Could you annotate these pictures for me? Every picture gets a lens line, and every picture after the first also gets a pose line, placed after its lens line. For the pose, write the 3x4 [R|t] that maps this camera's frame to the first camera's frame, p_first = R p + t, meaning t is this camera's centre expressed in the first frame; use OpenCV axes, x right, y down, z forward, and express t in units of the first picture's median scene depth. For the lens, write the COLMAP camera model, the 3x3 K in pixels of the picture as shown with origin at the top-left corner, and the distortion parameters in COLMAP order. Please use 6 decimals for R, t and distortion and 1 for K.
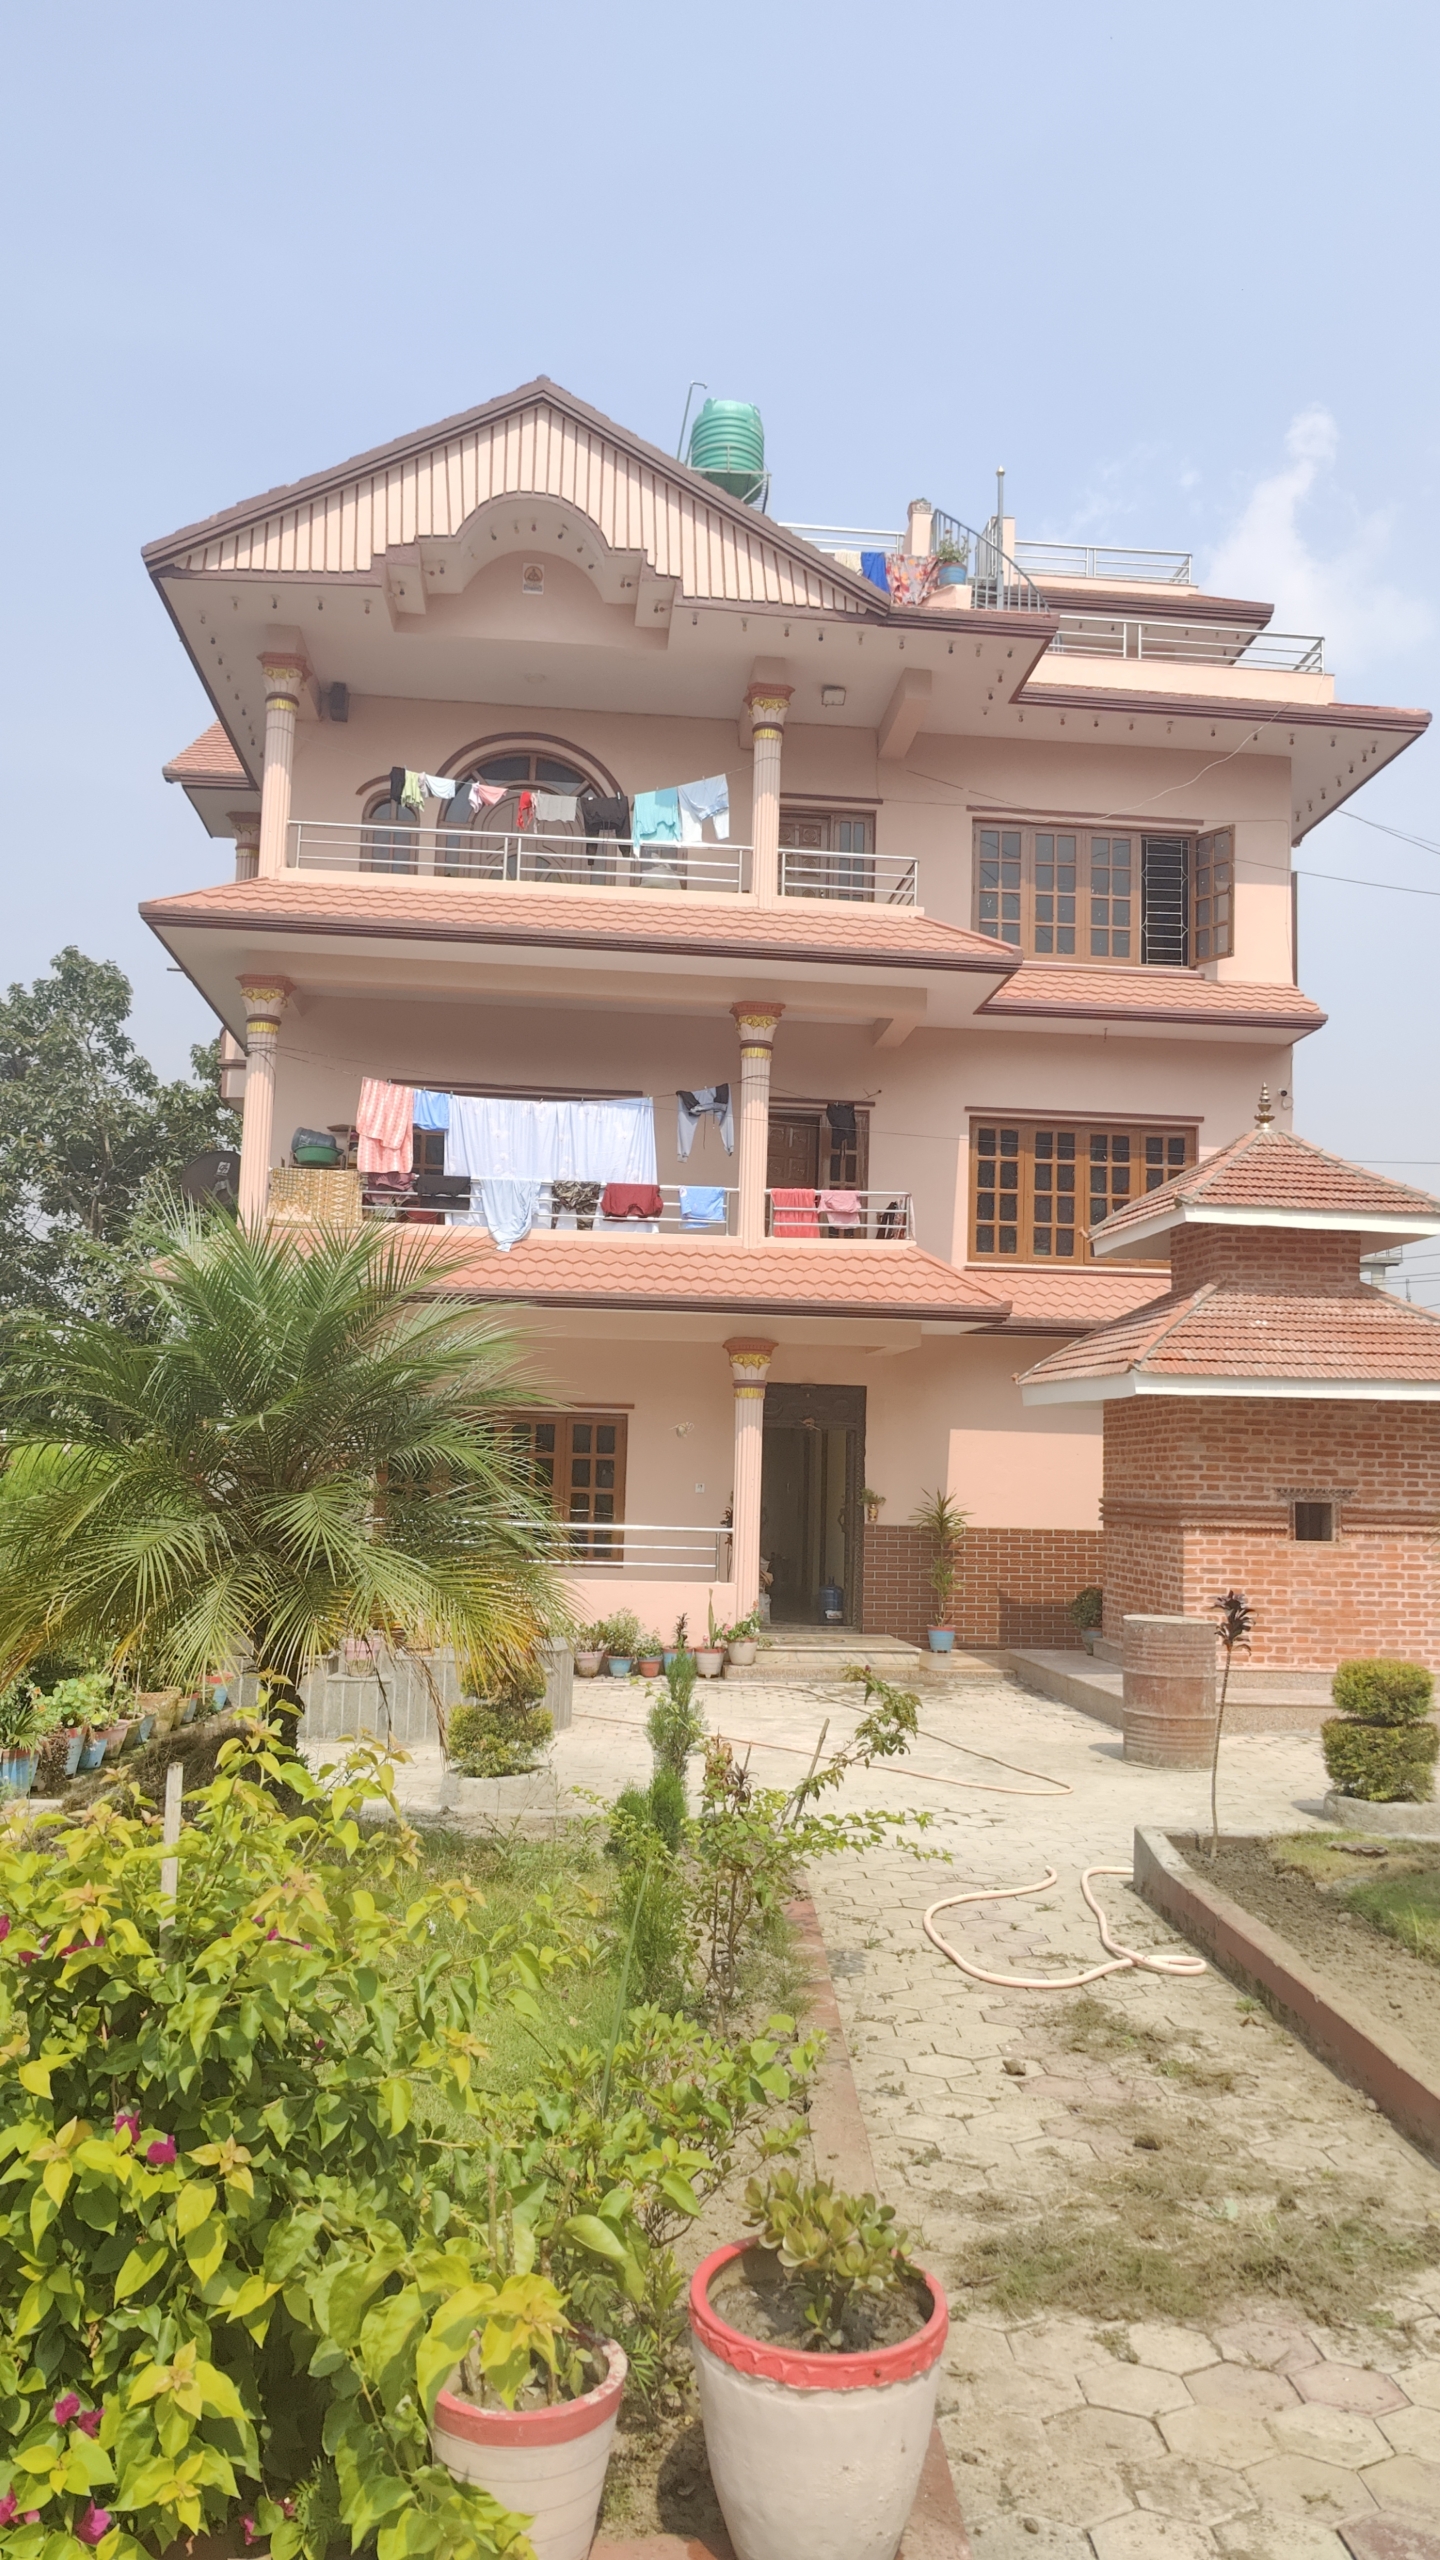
lens RADIAL K [[1773.6, 0, 723.8], [0, 1773.6, 1279.4], [0, 0, 1]] dist [0.000567, 0.042871]
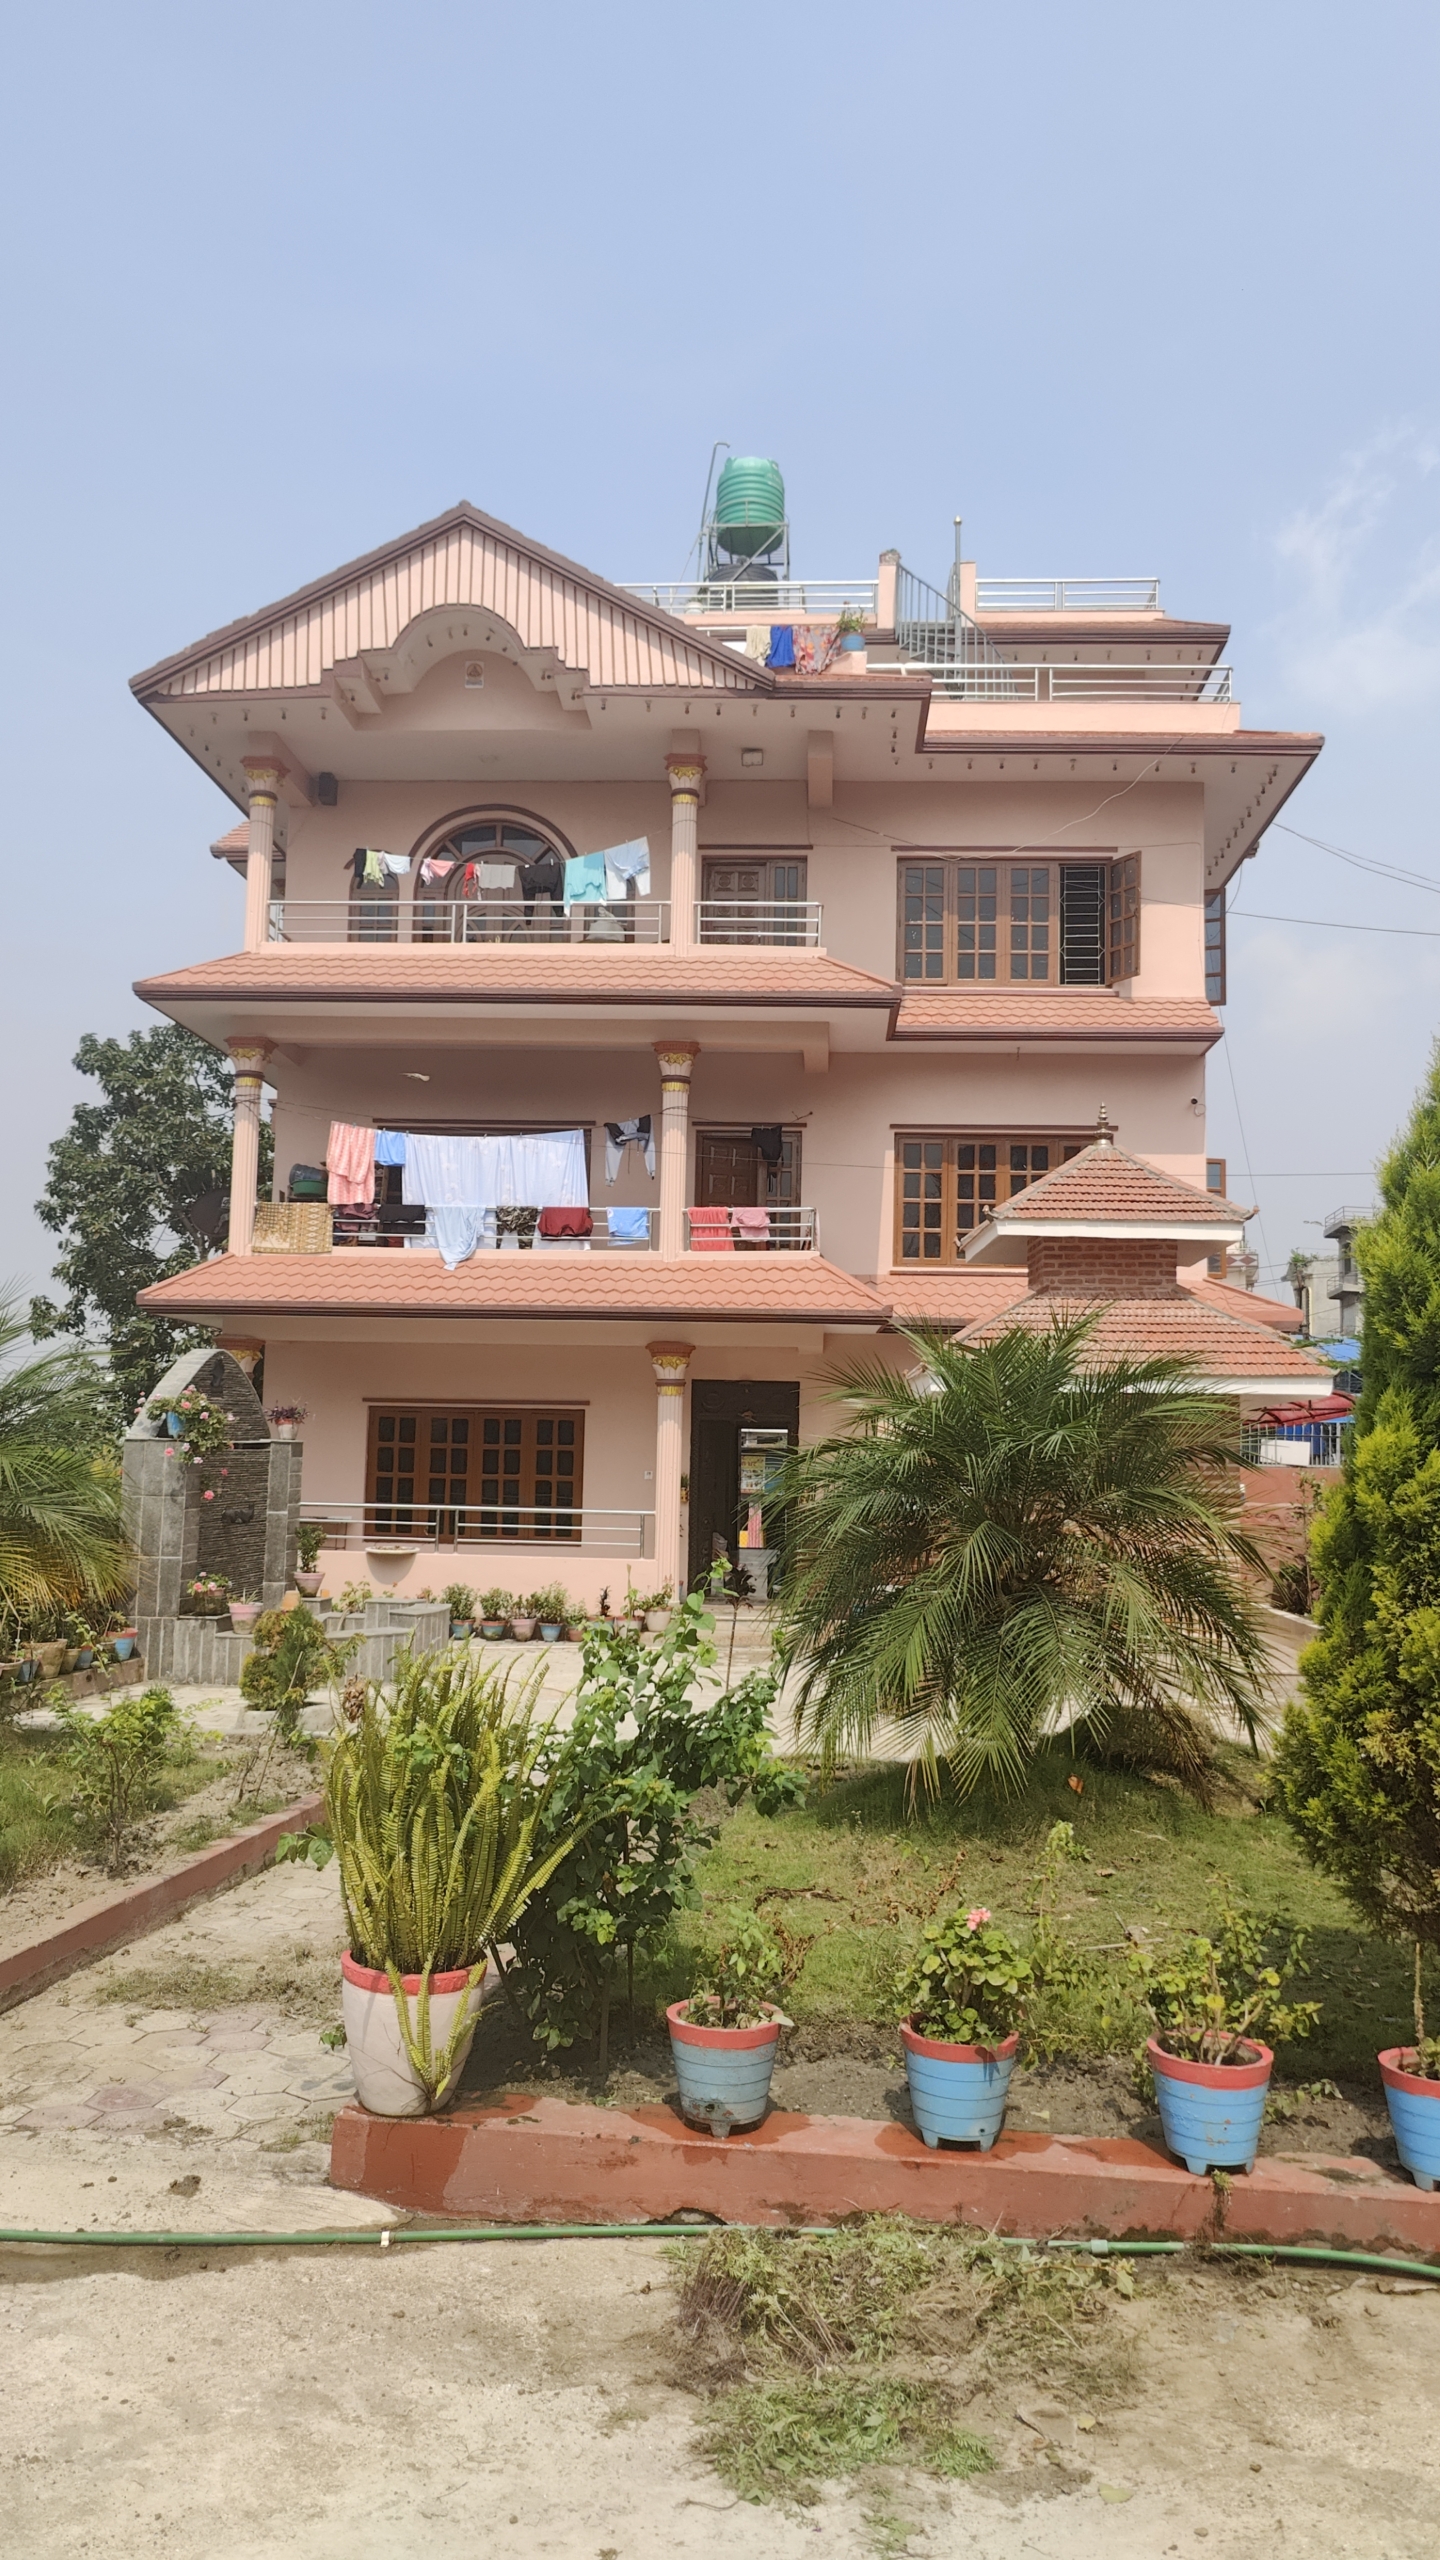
lens RADIAL K [[1773.6, 0, 723.8], [0, 1773.6, 1279.4], [0, 0, 1]] dist [0.000567, 0.042871]
pose [[0.989519, -0.021395, -0.142809, 0.206787], [0.022760, 0.999710, 0.007930, -0.014333], [0.142598, -0.011097, 0.989718, -0.104076]]
